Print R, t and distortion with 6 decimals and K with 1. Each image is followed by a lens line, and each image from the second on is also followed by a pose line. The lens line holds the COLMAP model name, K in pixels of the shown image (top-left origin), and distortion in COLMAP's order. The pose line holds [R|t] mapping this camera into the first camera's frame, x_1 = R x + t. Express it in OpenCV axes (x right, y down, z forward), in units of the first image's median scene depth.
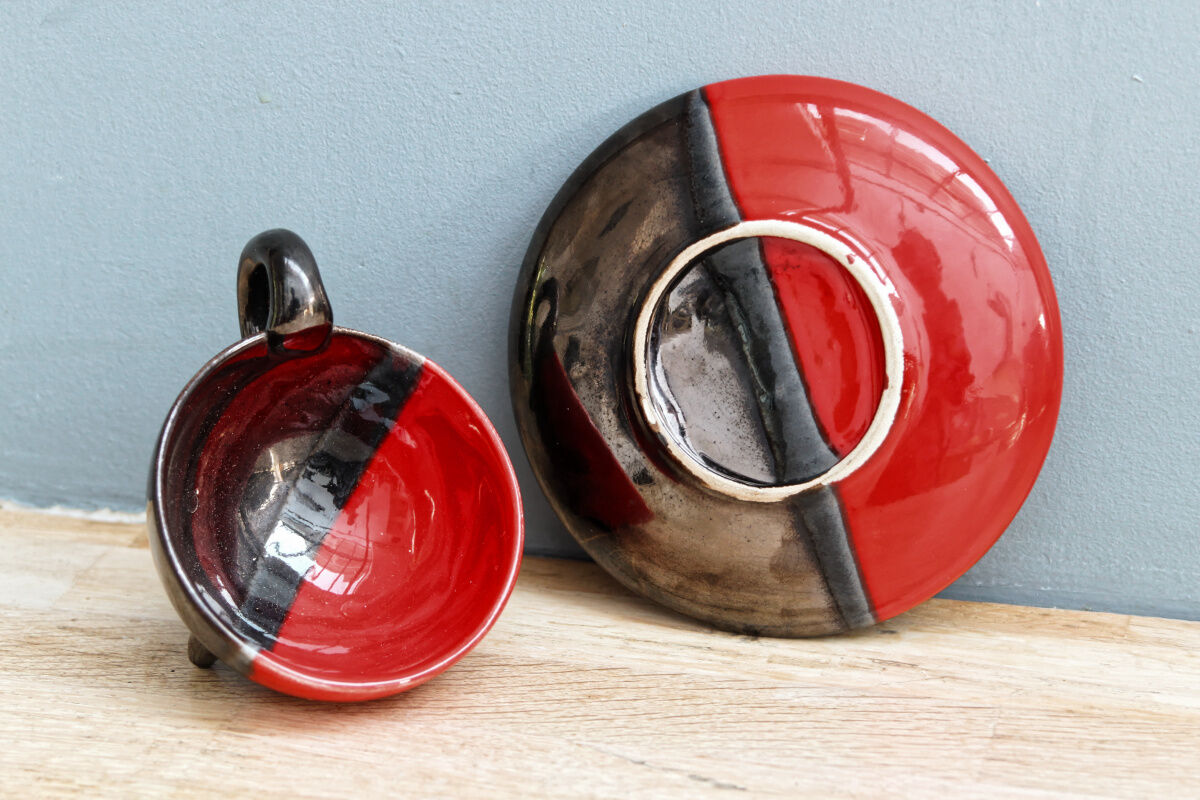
lens RADIAL K [[3440.5, 0, 604.5], [0, 3440.5, 402.6], [0, 0, 1]] dist [0.063580, 0.000000]
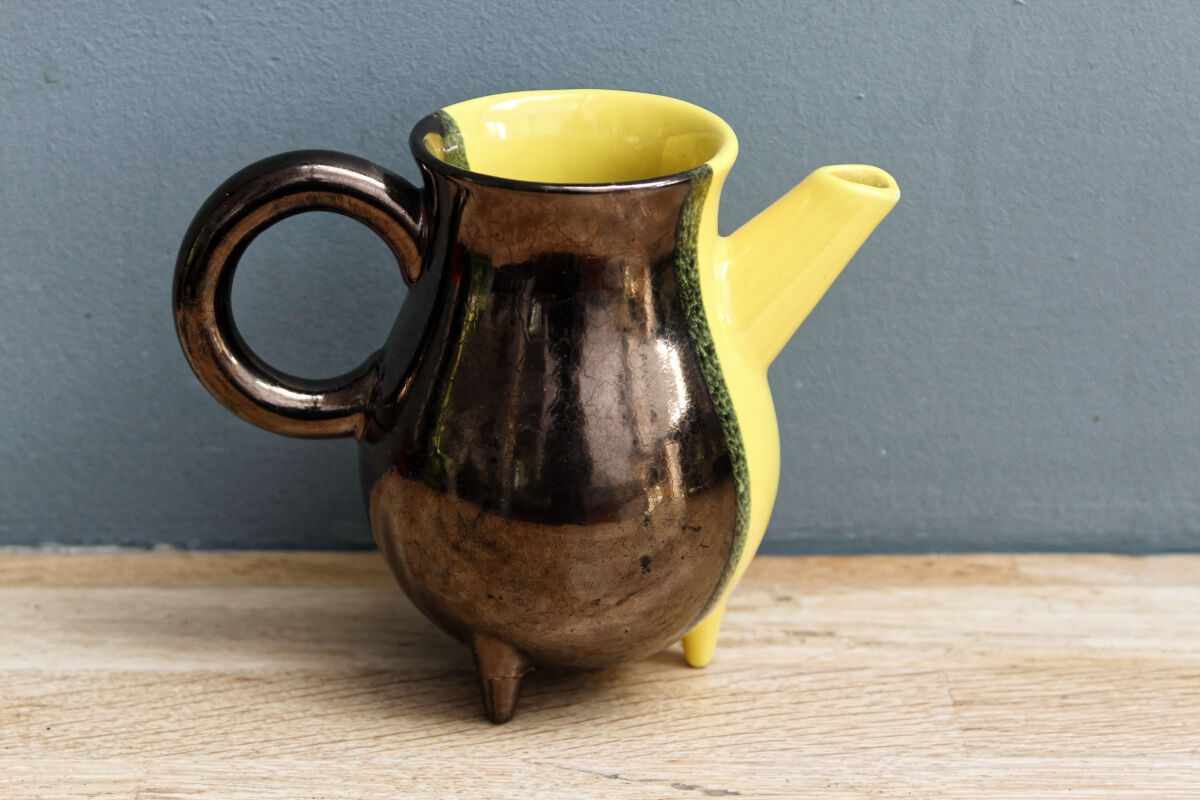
lens RADIAL K [[3396.8, 0, 592.9], [0, 3396.8, 387.2], [0, 0, 1]] dist [0.029615, 0.000000]
pose [[0.965290, -0.088845, 0.245603, -0.198236], [0.080186, 0.995761, 0.045052, -0.038903], [-0.248565, -0.023794, 0.968323, 0.112293]]
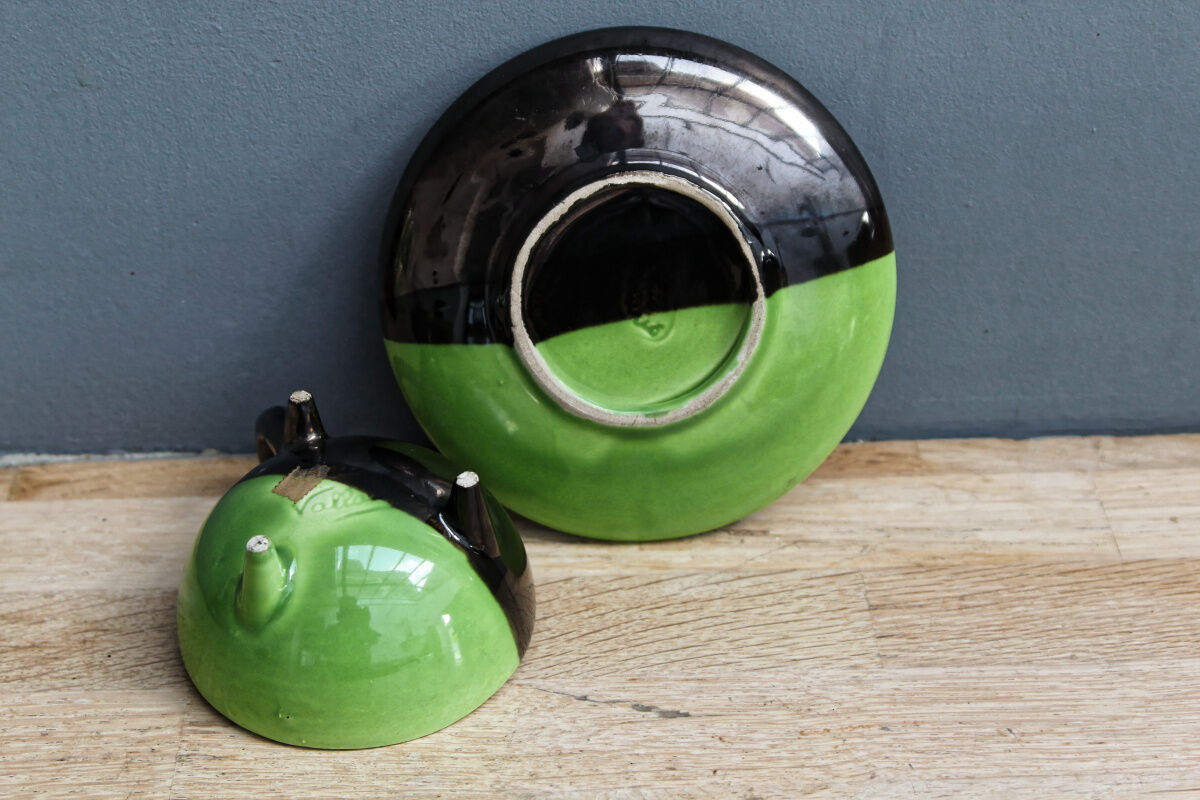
lens RADIAL K [[2320.7, 0, 587.7], [0, 2320.7, 405.2], [0, 0, 1]] dist [-0.002900, 0.000000]
pose [[0.963956, -0.156690, 0.215029, -0.125059], [0.106403, 0.967778, 0.228219, -0.145653], [-0.243860, -0.197113, 0.949568, 0.297989]]
